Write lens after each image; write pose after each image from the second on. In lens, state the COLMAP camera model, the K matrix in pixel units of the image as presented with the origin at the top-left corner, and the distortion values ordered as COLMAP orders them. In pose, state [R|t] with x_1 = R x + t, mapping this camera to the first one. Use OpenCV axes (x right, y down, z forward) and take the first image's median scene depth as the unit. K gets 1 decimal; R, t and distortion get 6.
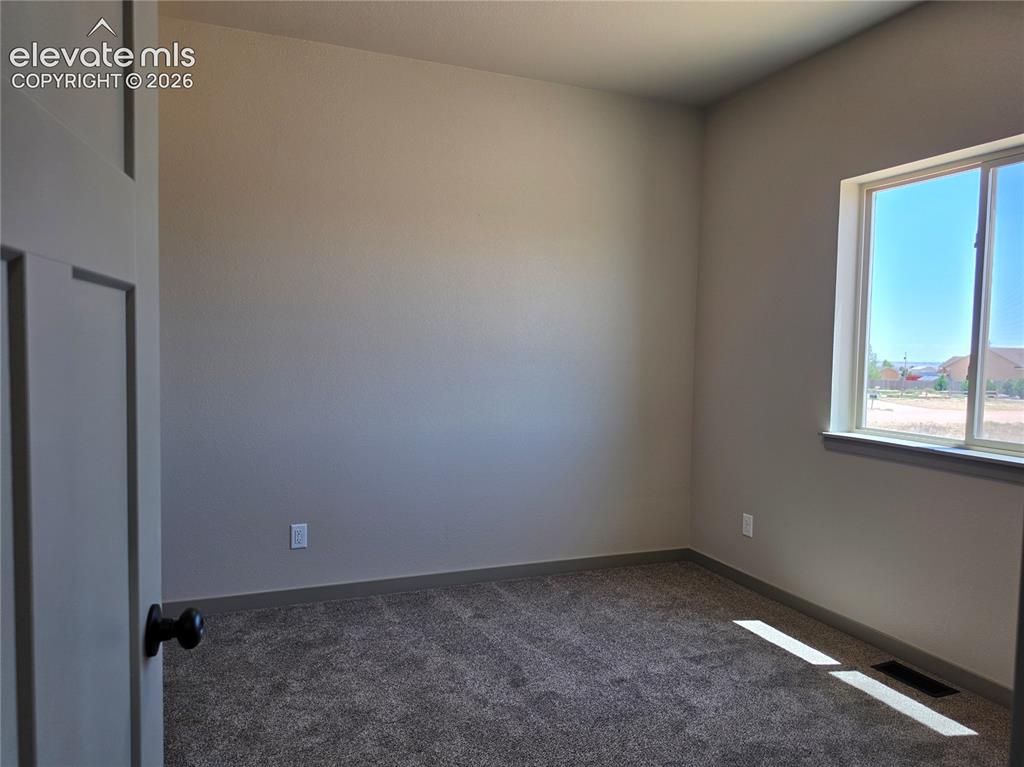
lens RADIAL K [[710.4, 0, 512.0], [0, 710.4, 383.5], [0, 0, 1]] dist [0.059348, -0.063183]
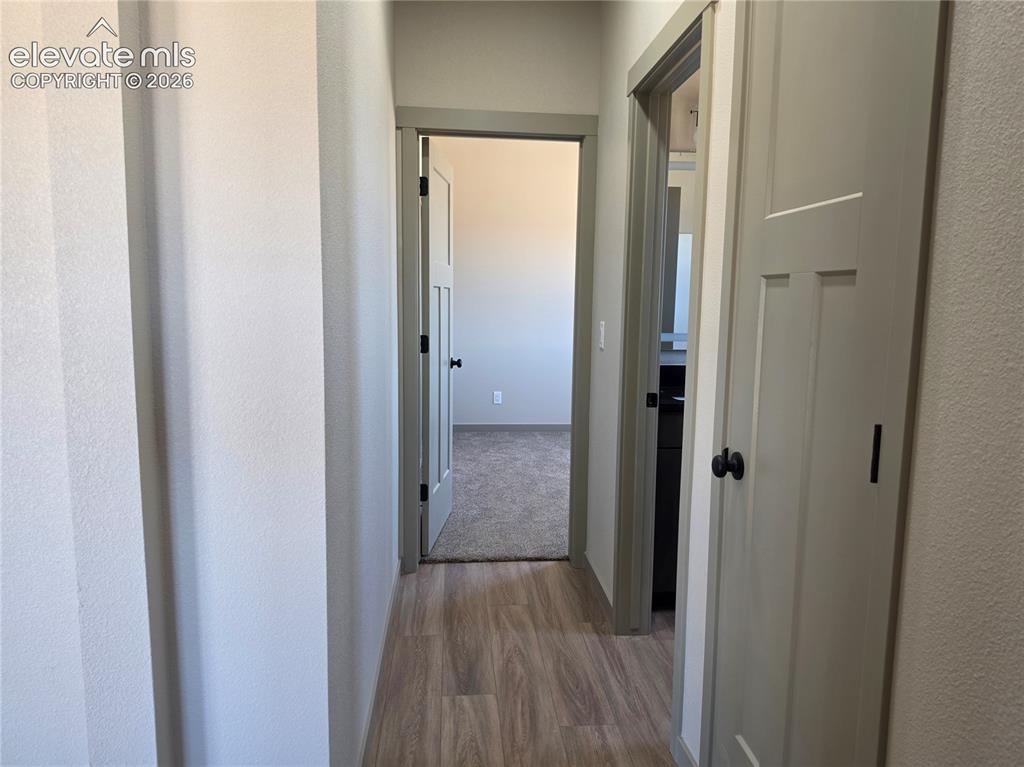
lens RADIAL K [[710.4, 0, 512.0], [0, 710.4, 383.5], [0, 0, 1]] dist [0.059348, -0.063183]
pose [[0.953901, 0.037553, -0.297764, 0.261654], [-0.017198, 0.997350, 0.070687, 0.031208], [0.299629, -0.062308, 0.952019, -0.688341]]
